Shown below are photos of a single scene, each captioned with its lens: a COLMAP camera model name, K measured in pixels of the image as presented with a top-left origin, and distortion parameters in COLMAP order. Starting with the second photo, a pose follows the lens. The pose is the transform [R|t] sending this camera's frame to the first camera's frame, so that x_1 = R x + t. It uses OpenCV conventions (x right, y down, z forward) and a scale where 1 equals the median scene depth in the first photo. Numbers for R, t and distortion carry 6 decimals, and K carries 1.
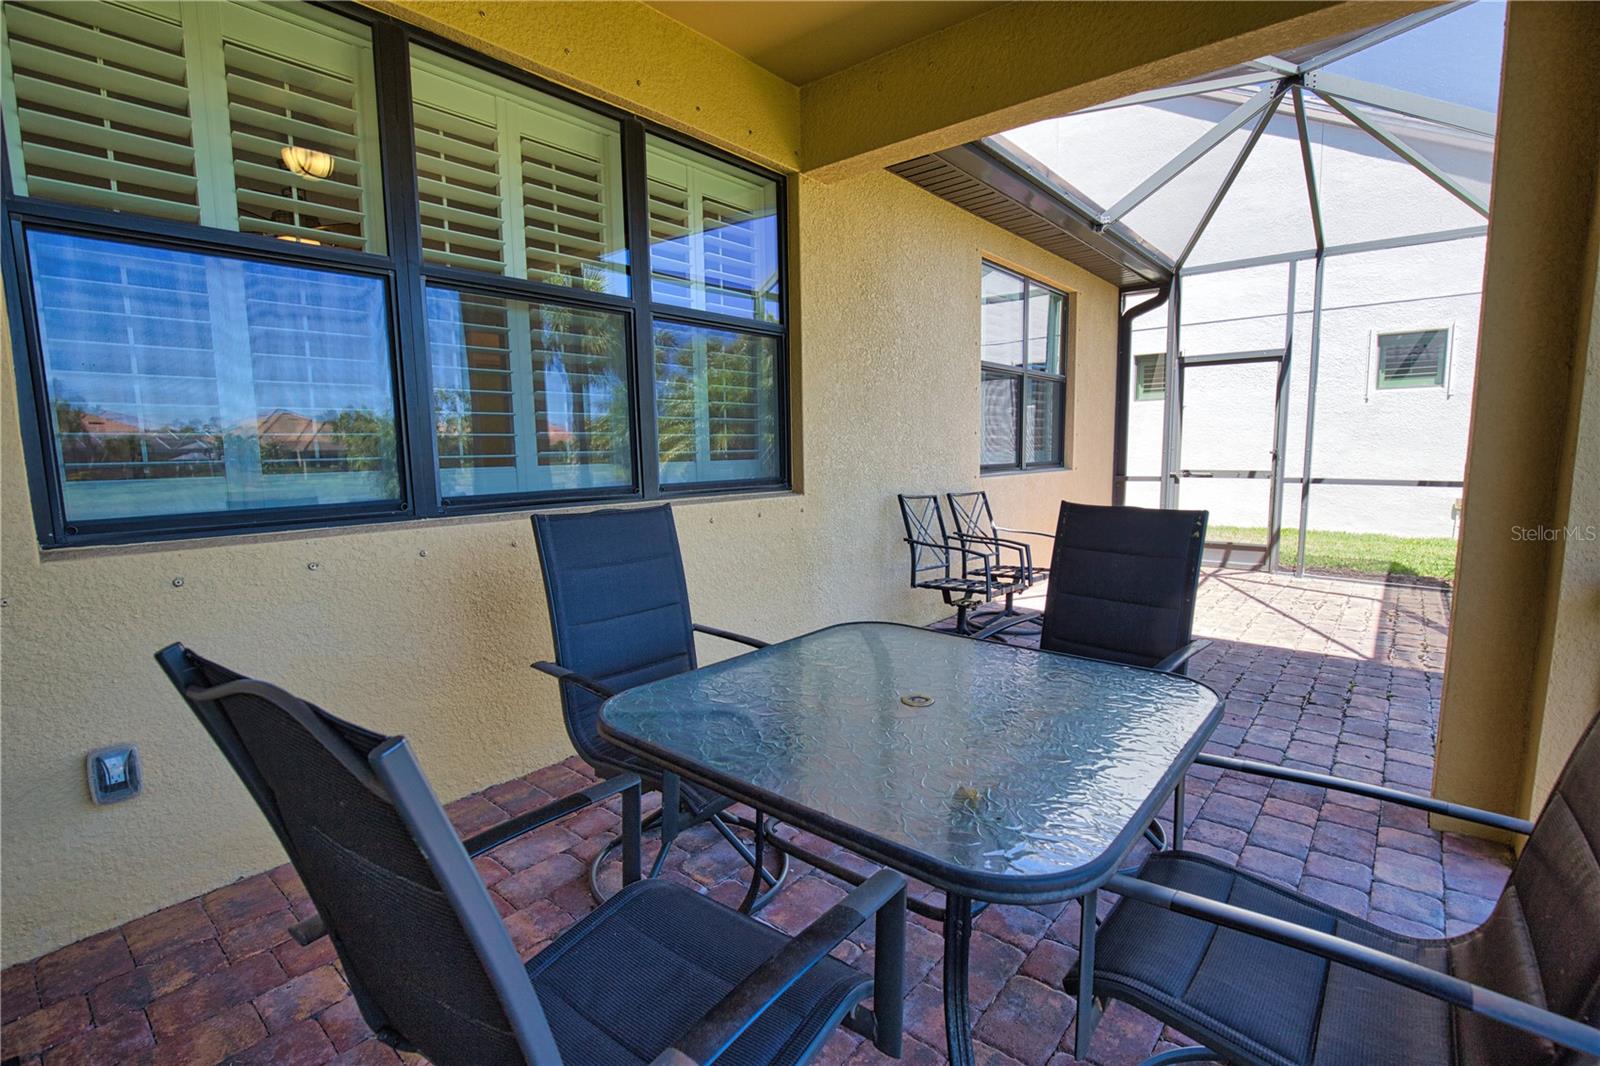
lens RADIAL K [[731.2, 0, 810.9], [0, 731.2, 534.4], [0, 0, 1]] dist [-0.035384, 0.006991]
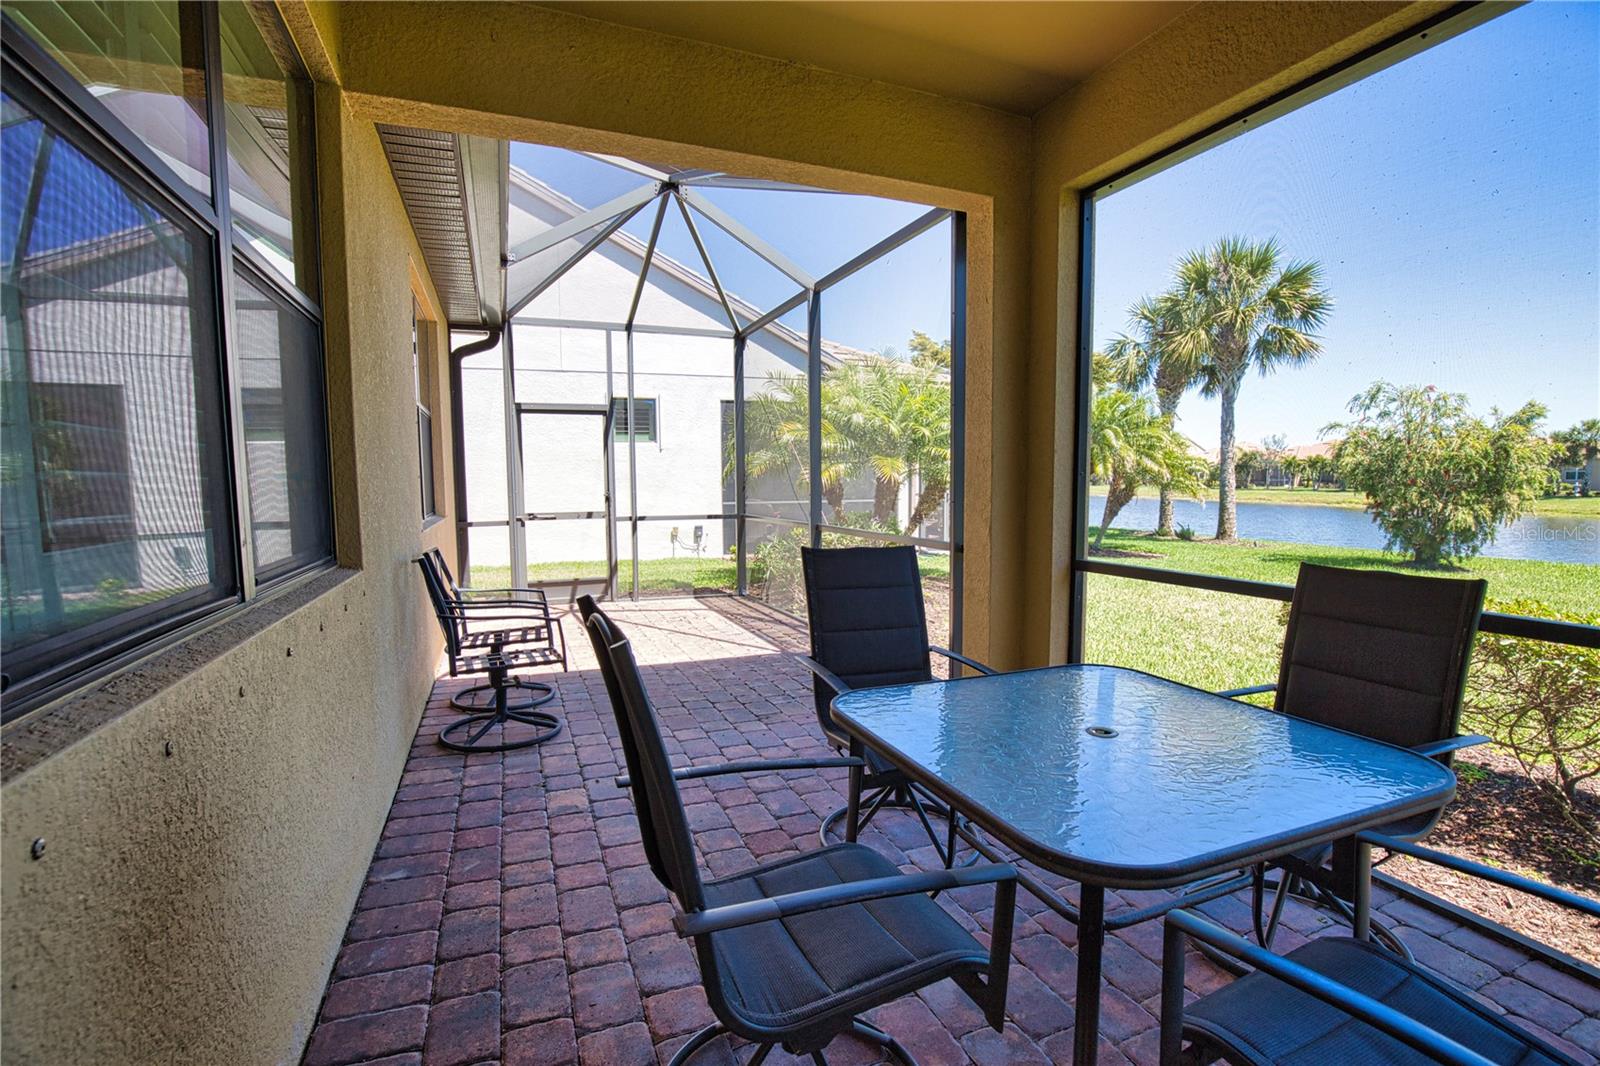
lens RADIAL K [[731.2, 0, 807.2], [0, 731.2, 541.7], [0, 0, 1]] dist [-0.035384, 0.006991]
pose [[0.461774, -0.066147, 0.884528, -0.220349], [0.105744, 0.994209, 0.019144, -0.028103], [-0.880672, 0.084693, 0.466094, 0.185362]]
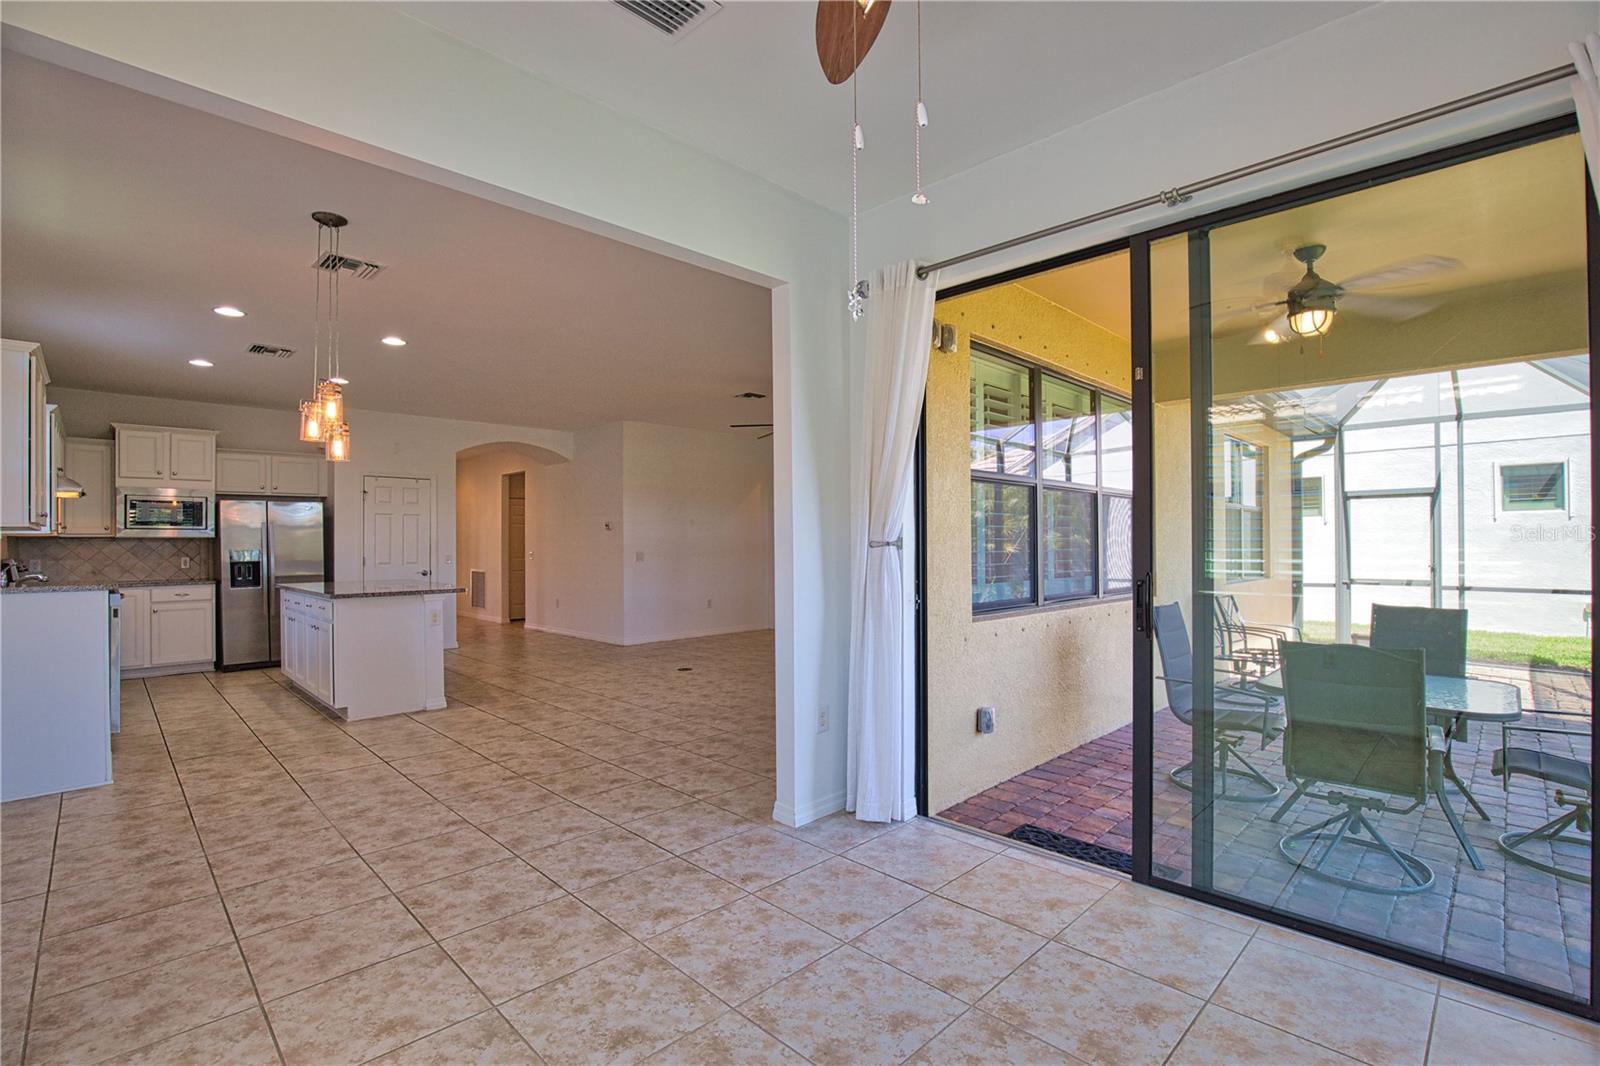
lens RADIAL K [[731.2, 0, 809.0], [0, 731.2, 537.9], [0, 0, 1]] dist [-0.035384, 0.006991]
pose [[0.996002, 0.008369, -0.088941, -0.335996], [-0.019554, 0.991882, -0.125648, 0.017532], [0.087168, 0.126885, 0.988080, -0.347849]]
